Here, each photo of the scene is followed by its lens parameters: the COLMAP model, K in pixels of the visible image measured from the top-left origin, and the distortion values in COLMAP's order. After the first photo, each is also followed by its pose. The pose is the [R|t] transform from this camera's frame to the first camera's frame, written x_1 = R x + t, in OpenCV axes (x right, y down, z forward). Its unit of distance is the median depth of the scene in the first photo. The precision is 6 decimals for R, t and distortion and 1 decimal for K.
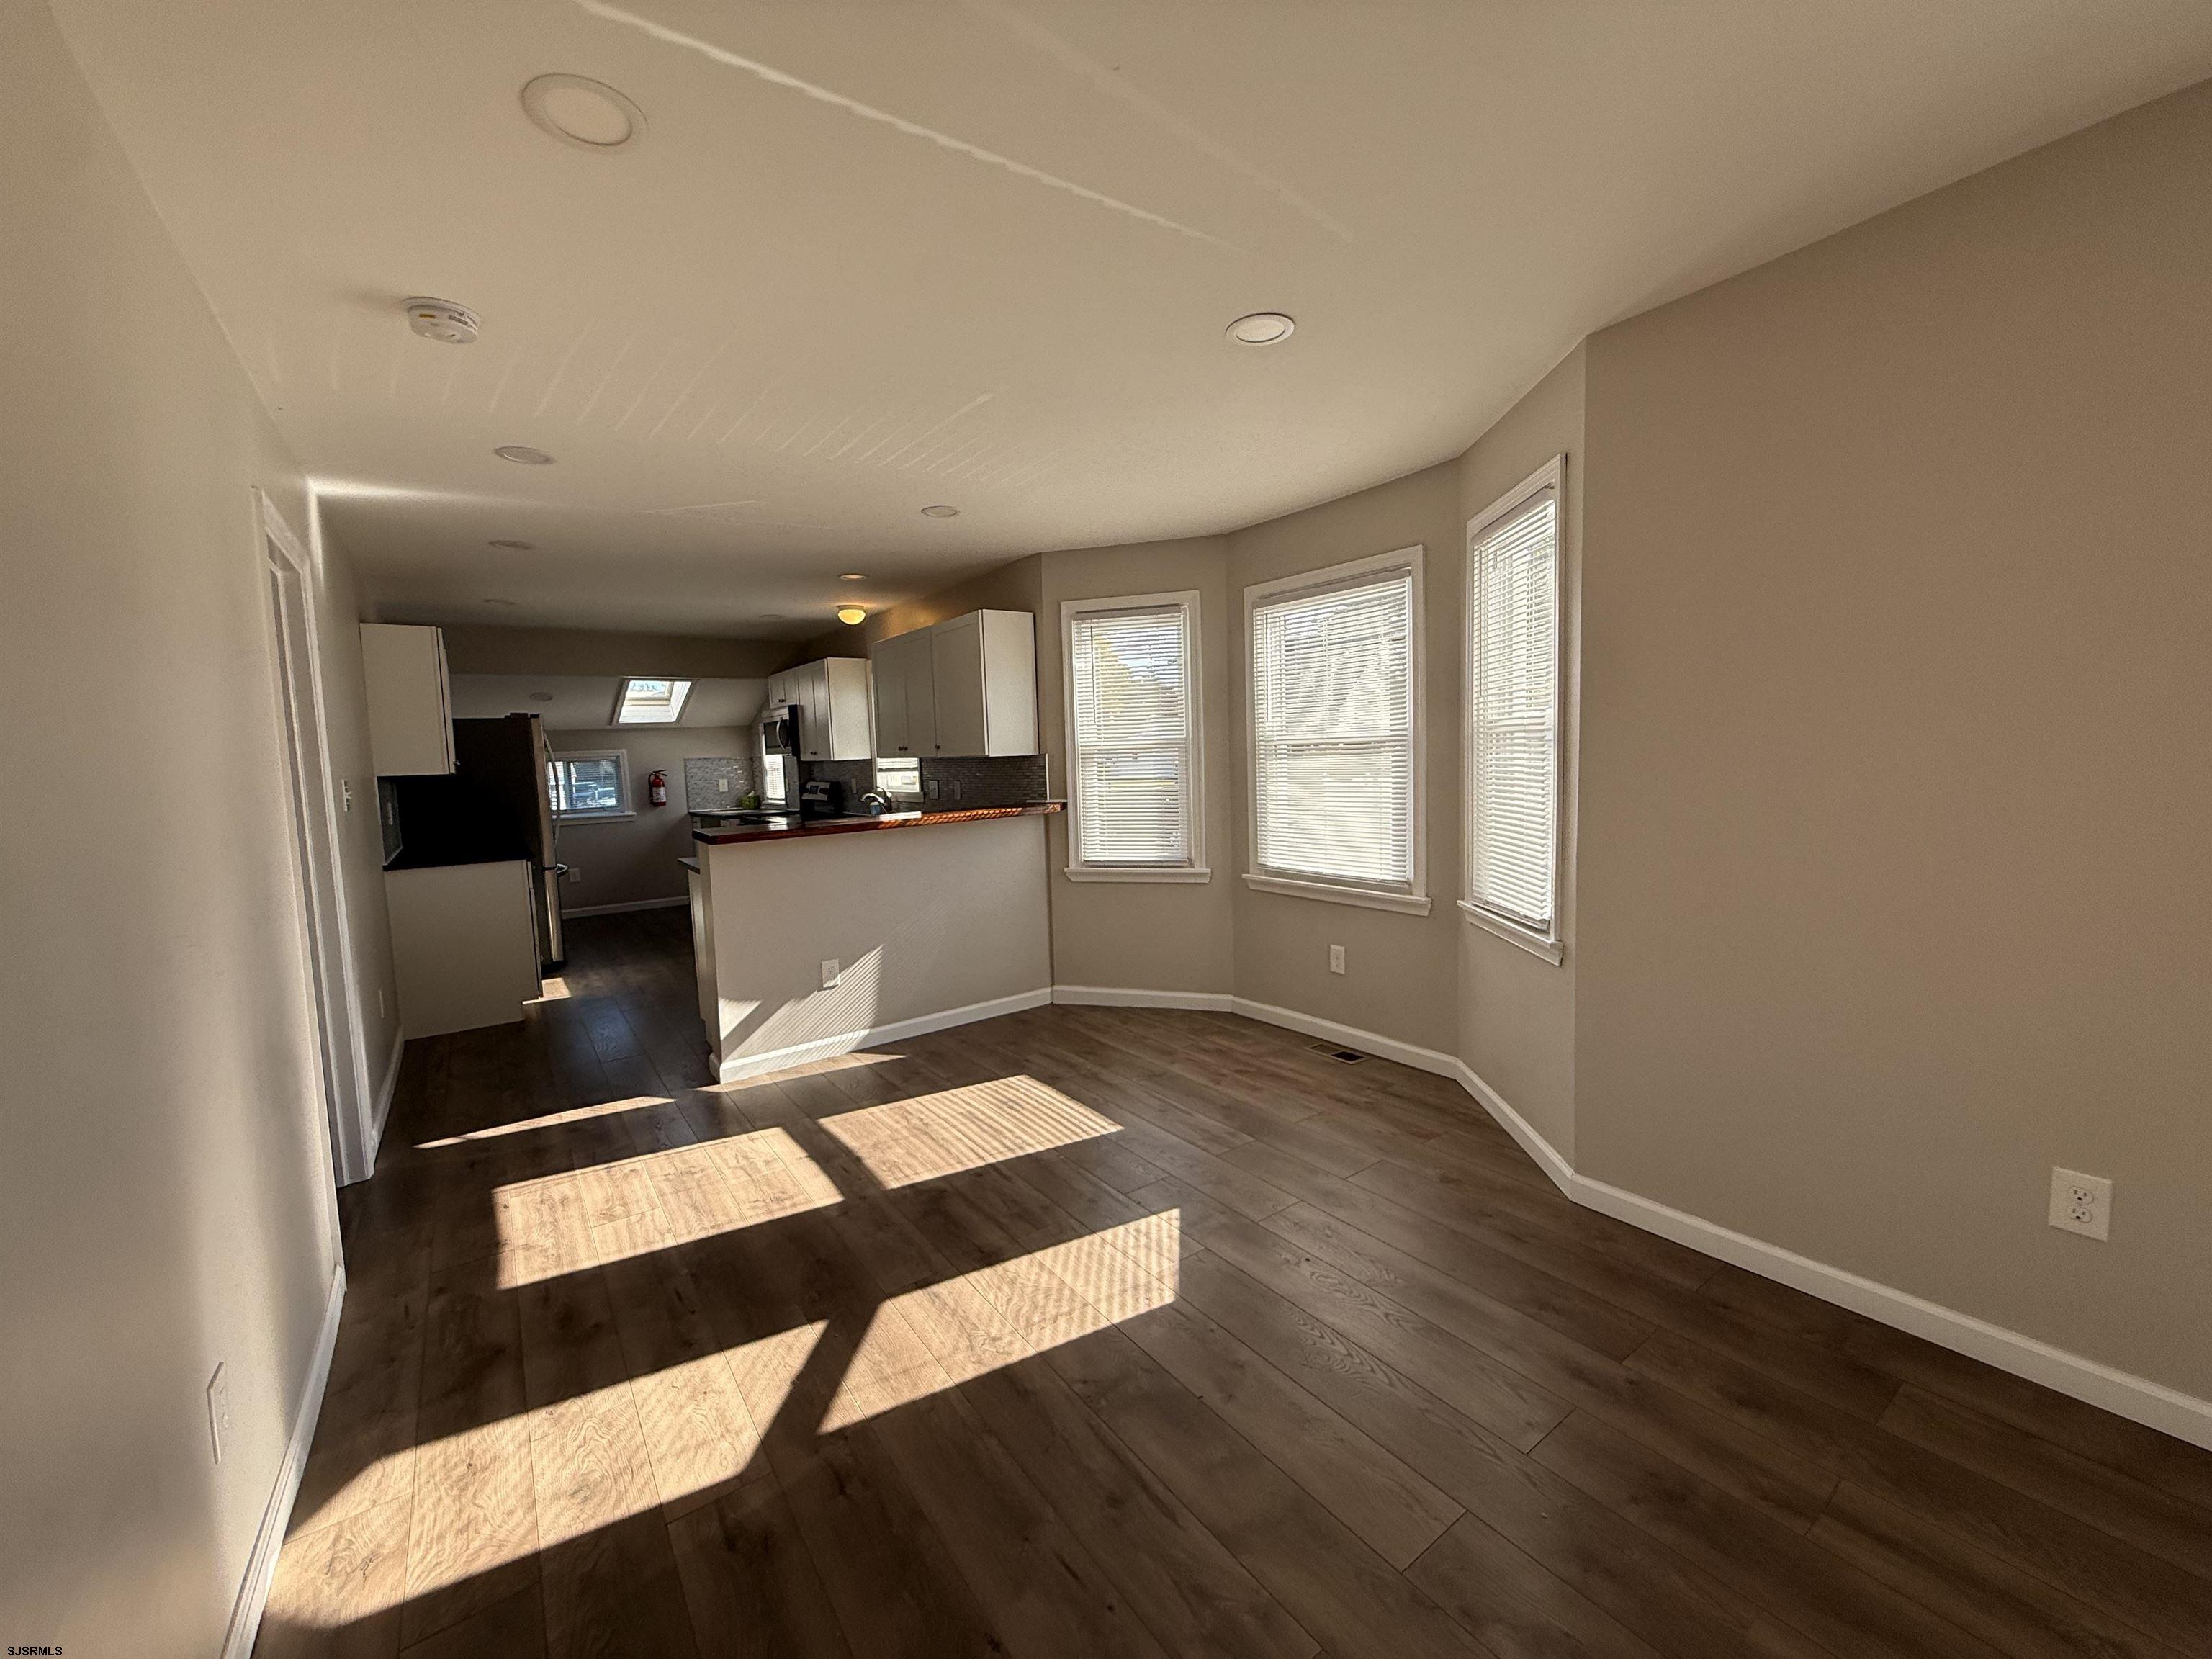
lens RADIAL K [[886.6, 0, 1100.9], [0, 886.6, 822.7], [0, 0, 1]] dist [-0.001448, -0.000697]
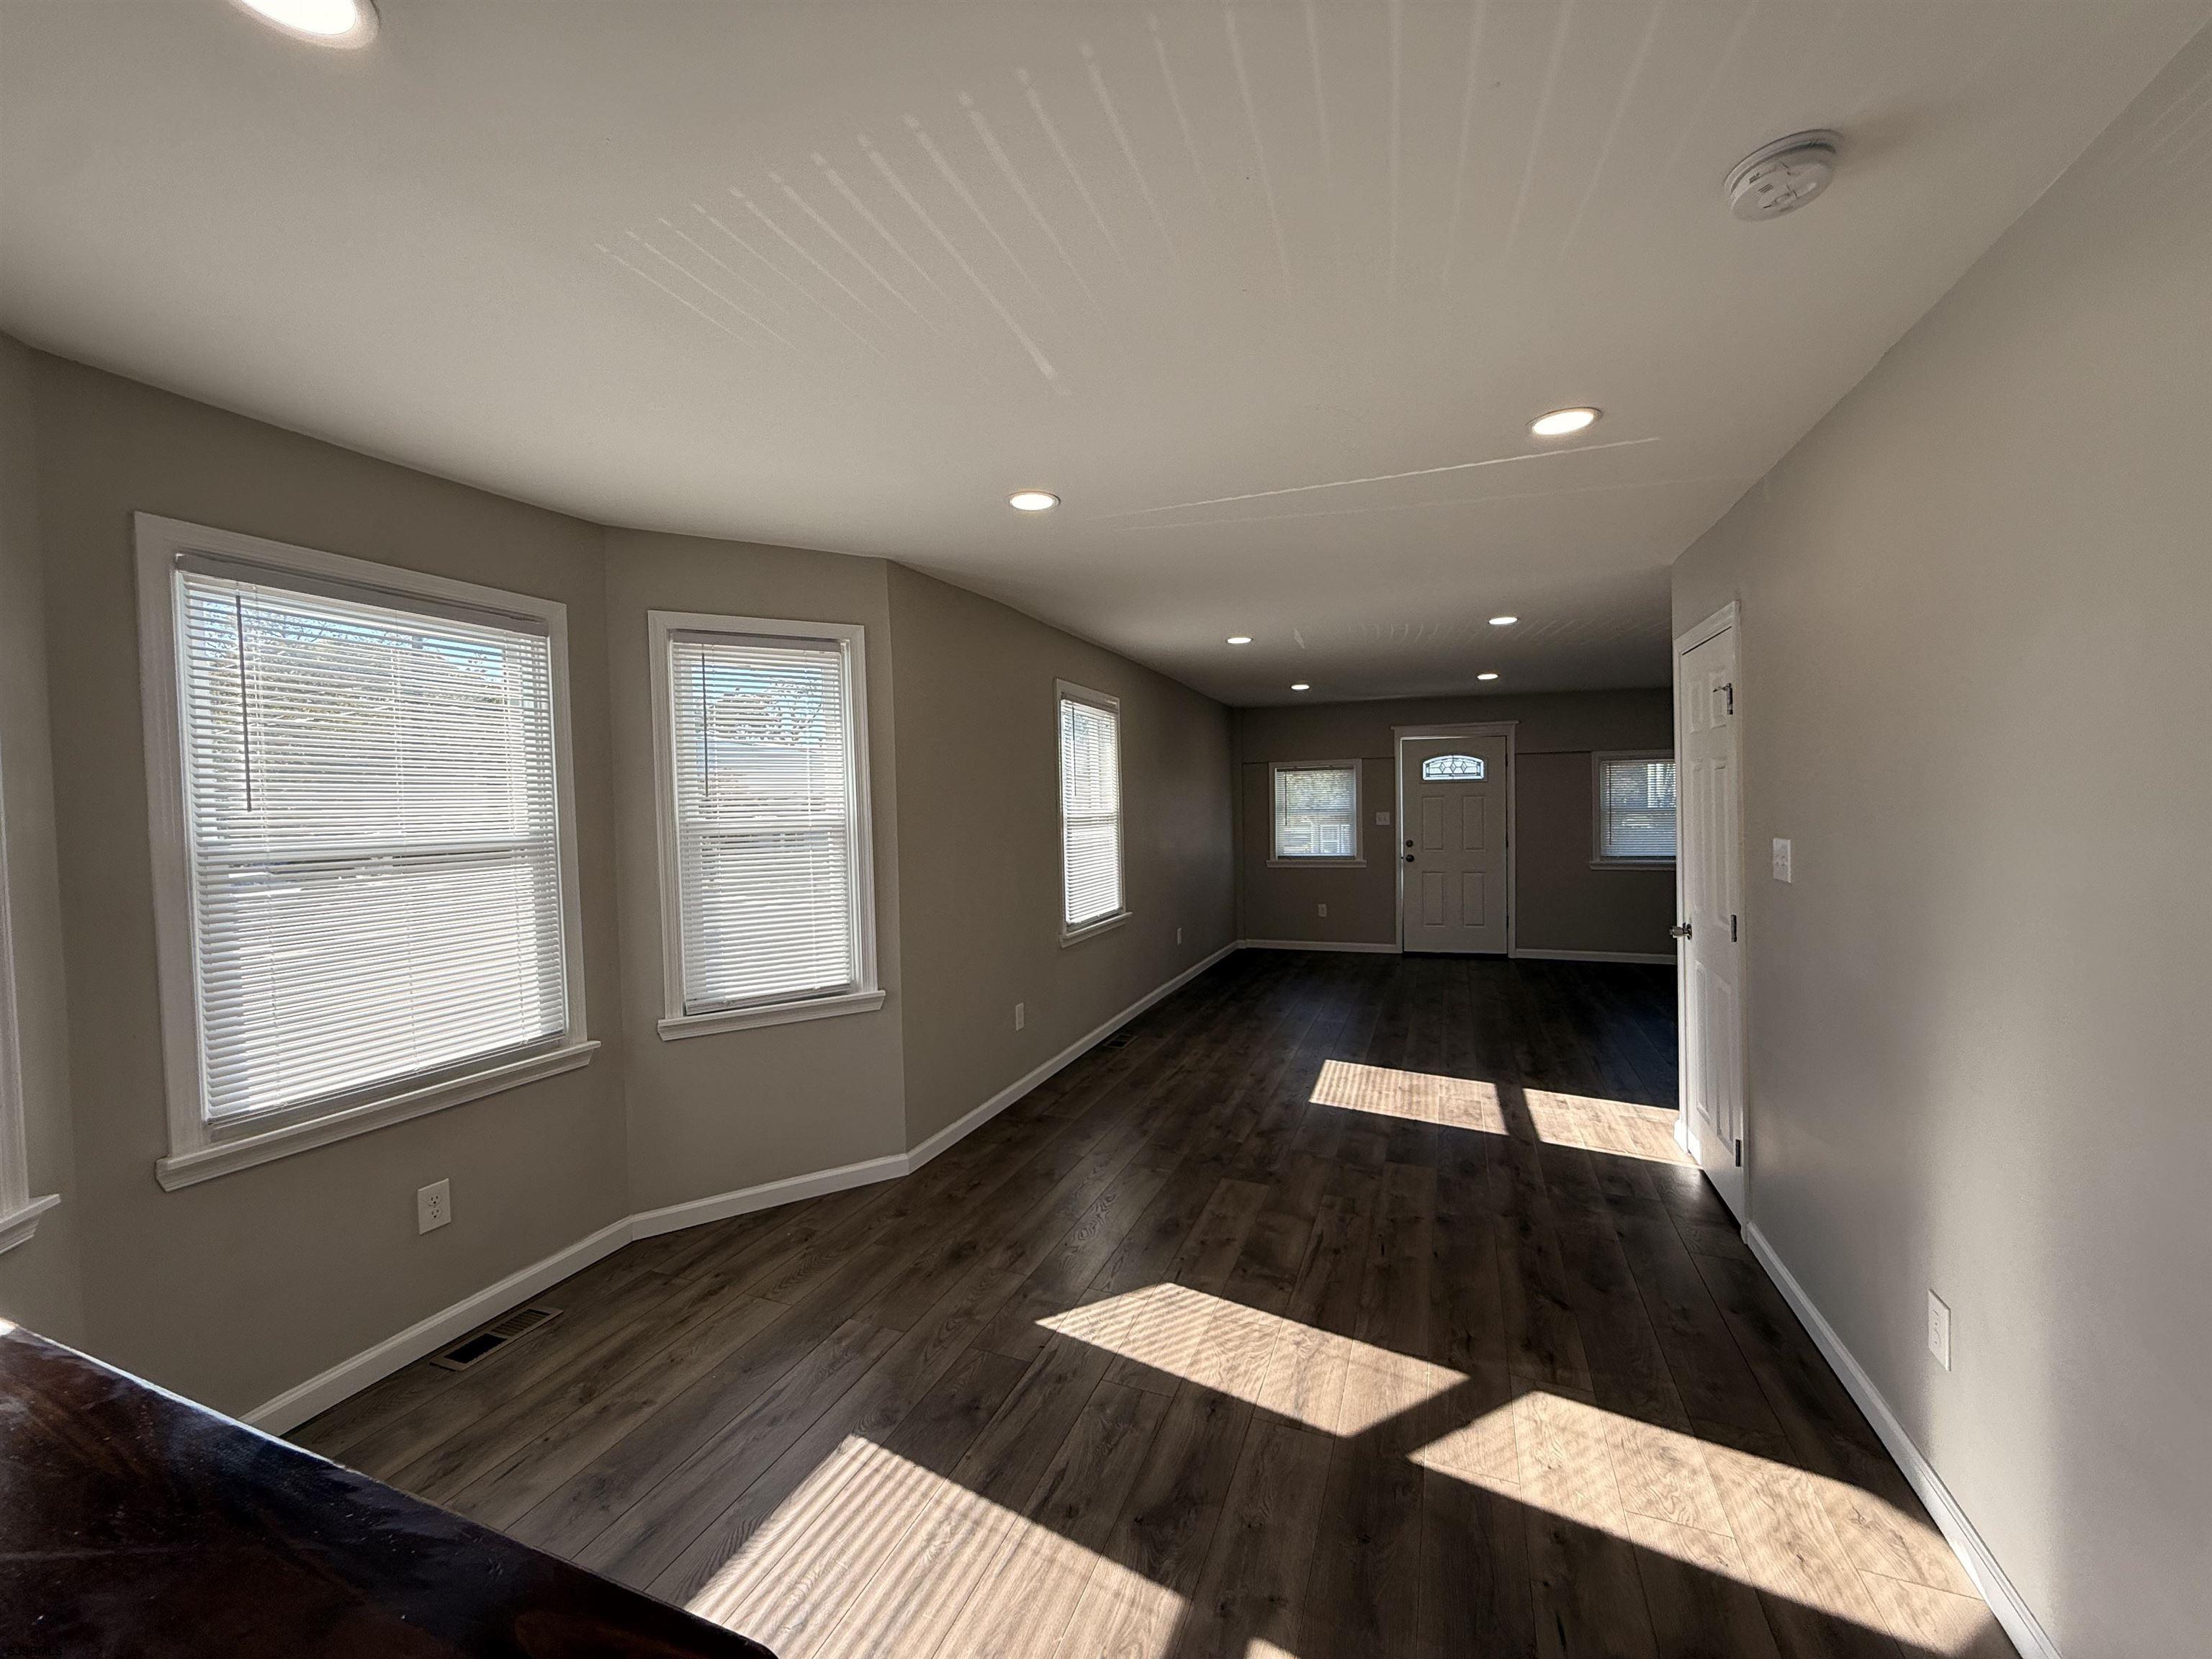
lens RADIAL K [[886.6, 0, 1098.8], [0, 886.6, 829.7], [0, 0, 1]] dist [-0.001448, -0.000697]
pose [[-0.547677, 0.024037, 0.836345, -0.866939], [0.107393, 0.993339, 0.041777, -0.138755], [-0.829769, 0.112698, -0.546610, 1.605189]]
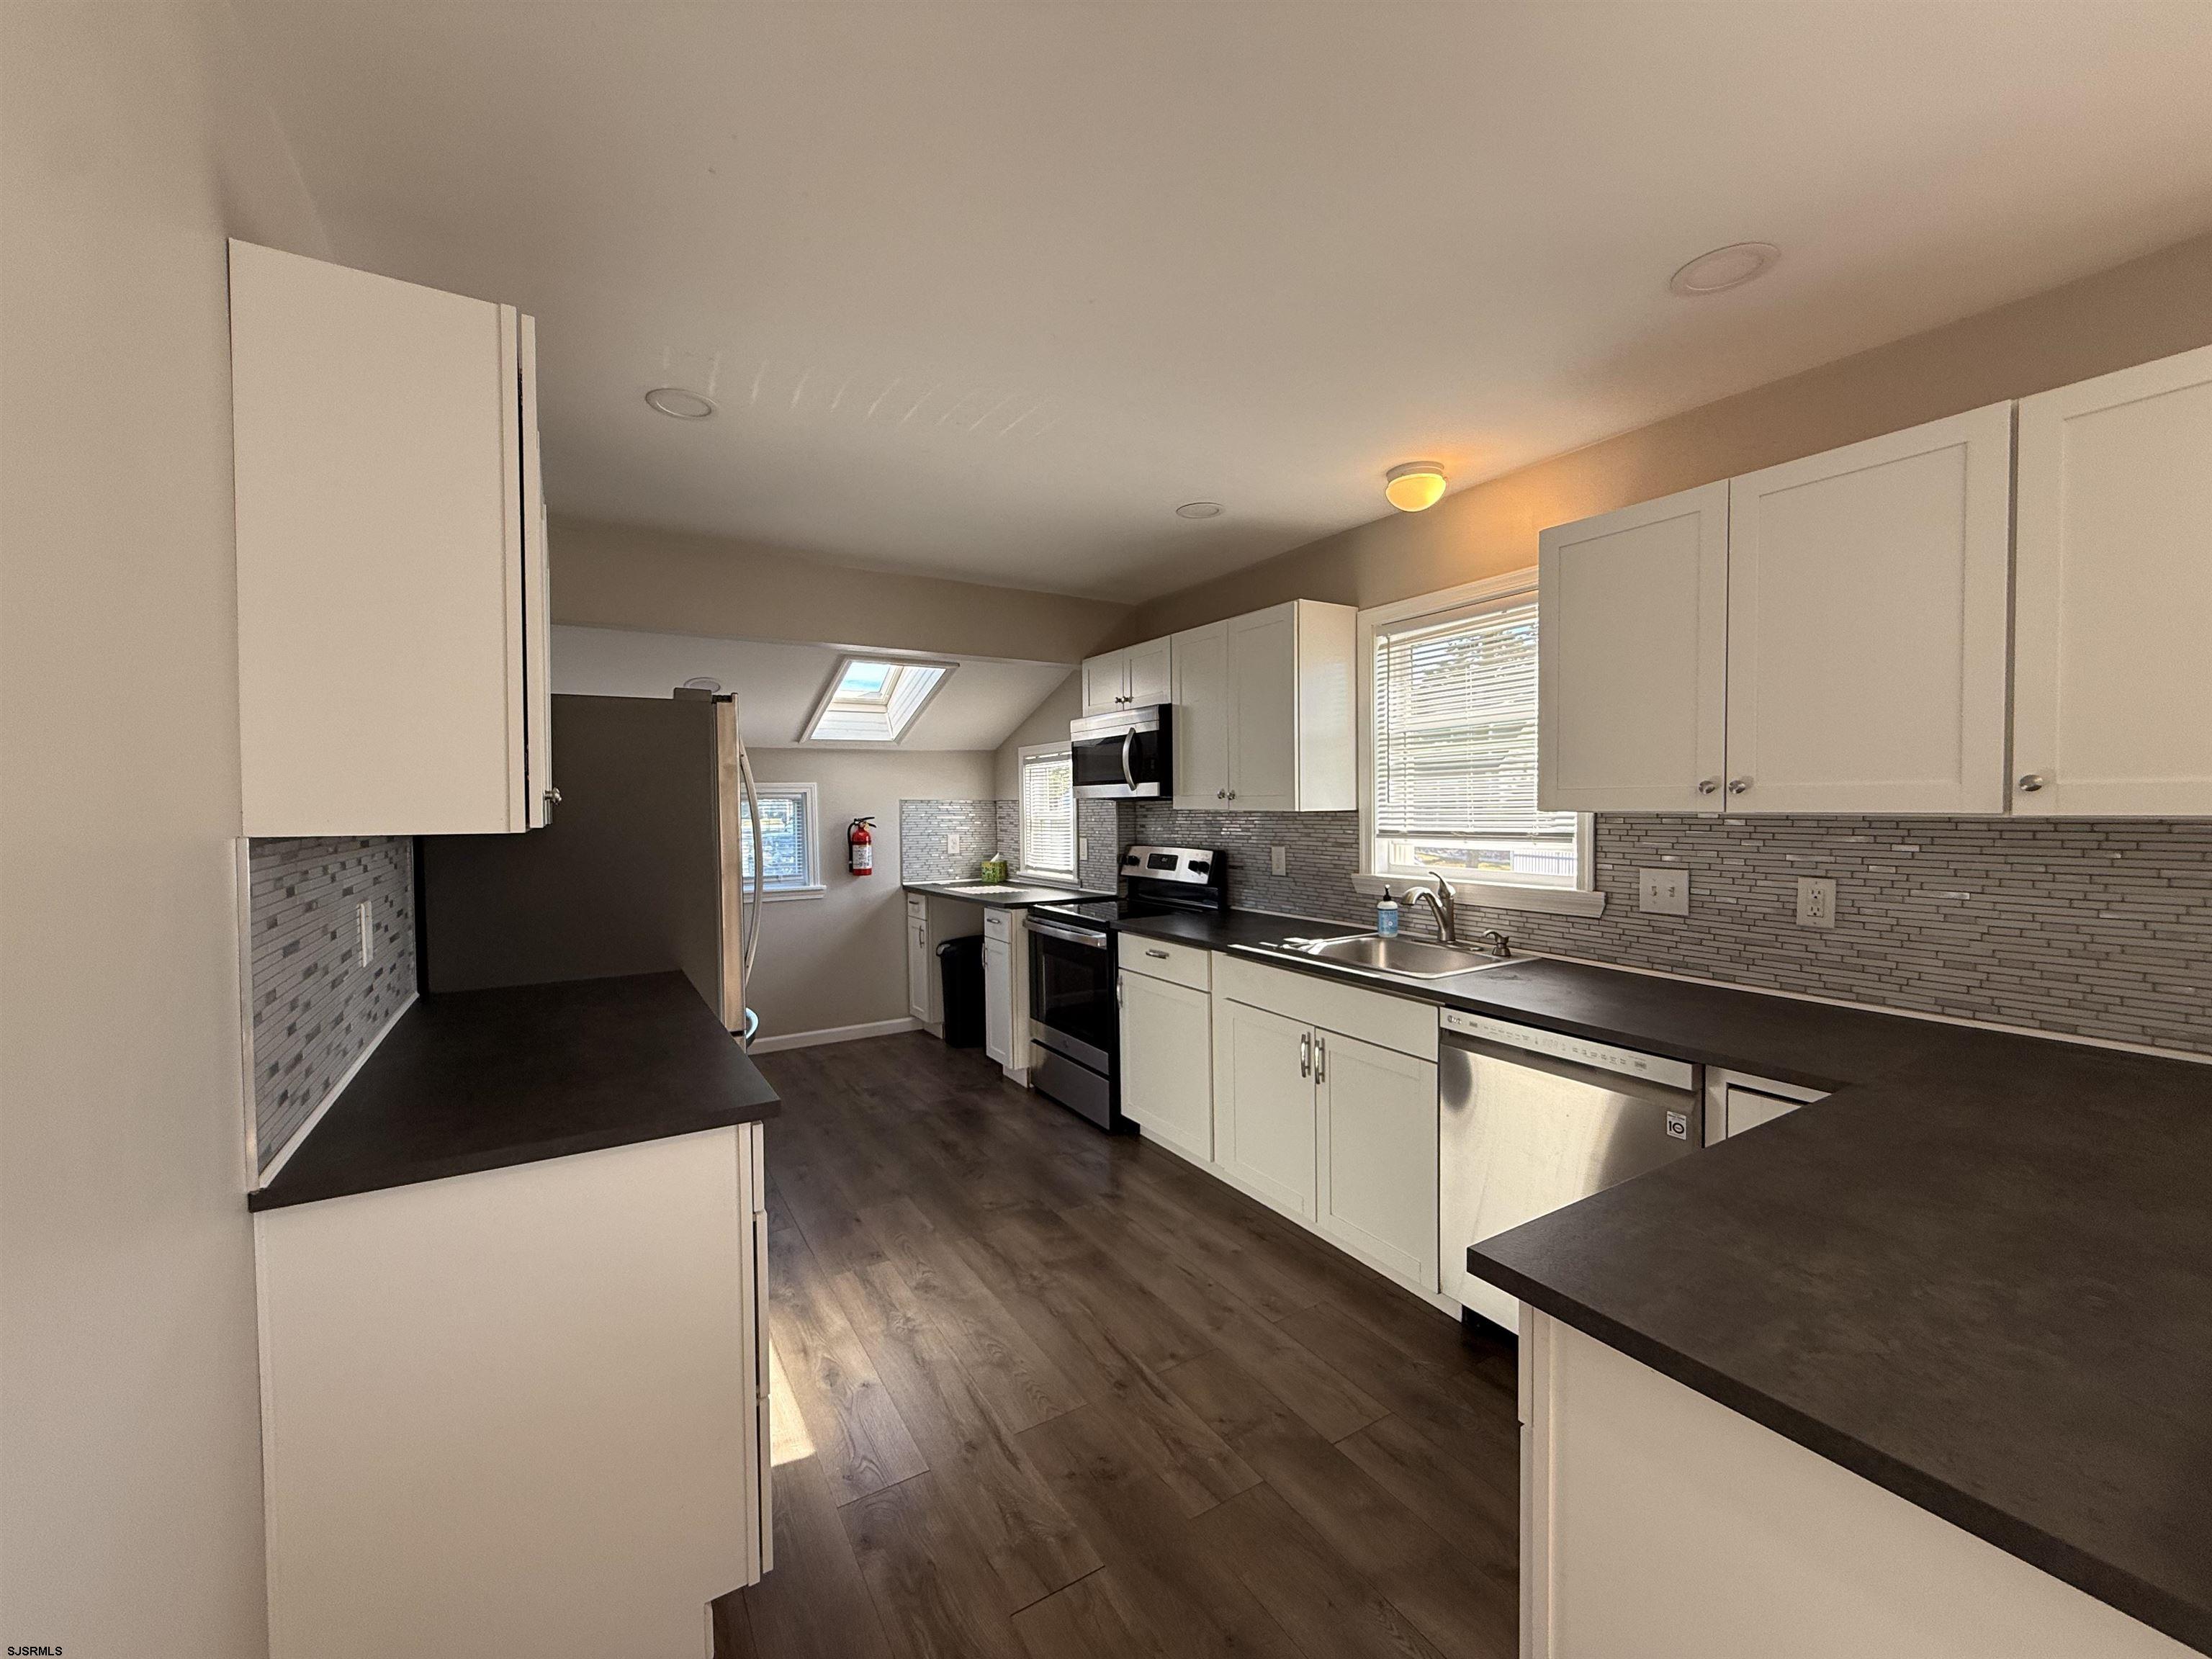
lens RADIAL K [[886.6, 0, 1104.7], [0, 886.6, 830.8], [0, 0, 1]] dist [-0.001448, -0.000697]
pose [[0.996899, 0.026104, -0.074234, -0.314934], [-0.029583, 0.998496, -0.046157, -0.029125], [0.072917, 0.048210, 0.996172, 0.435750]]
